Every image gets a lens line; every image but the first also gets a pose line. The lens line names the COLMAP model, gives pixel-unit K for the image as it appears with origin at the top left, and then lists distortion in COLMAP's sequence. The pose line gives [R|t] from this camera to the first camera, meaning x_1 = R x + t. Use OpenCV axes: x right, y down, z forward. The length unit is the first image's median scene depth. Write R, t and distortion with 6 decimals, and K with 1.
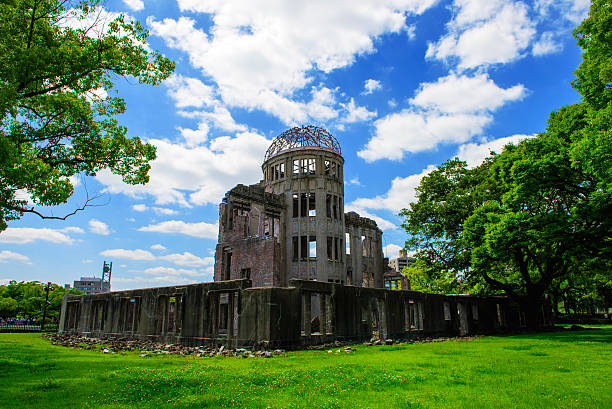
lens RADIAL K [[424.3, 0, 307.2], [0, 424.3, 200.3], [0, 0, 1]] dist [-0.031113, -0.003893]
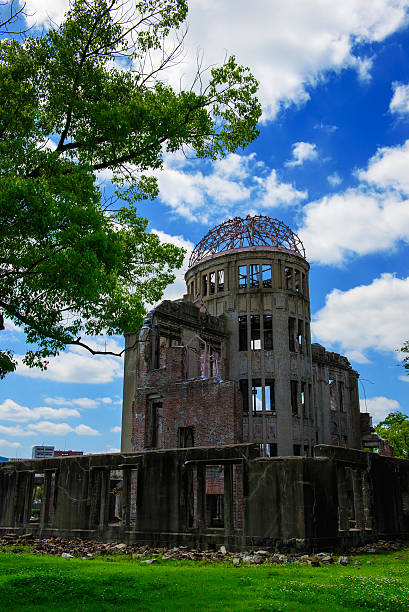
lens RADIAL K [[641.4, 0, 204.5], [0, 641.4, 306.0], [0, 0, 1]] dist [0.124784, -0.006712]
pose [[0.999600, 0.016914, 0.022644, -0.105243], [-0.016313, 0.999517, -0.026464, -0.002566], [-0.023081, 0.026084, 0.999393, -0.018351]]
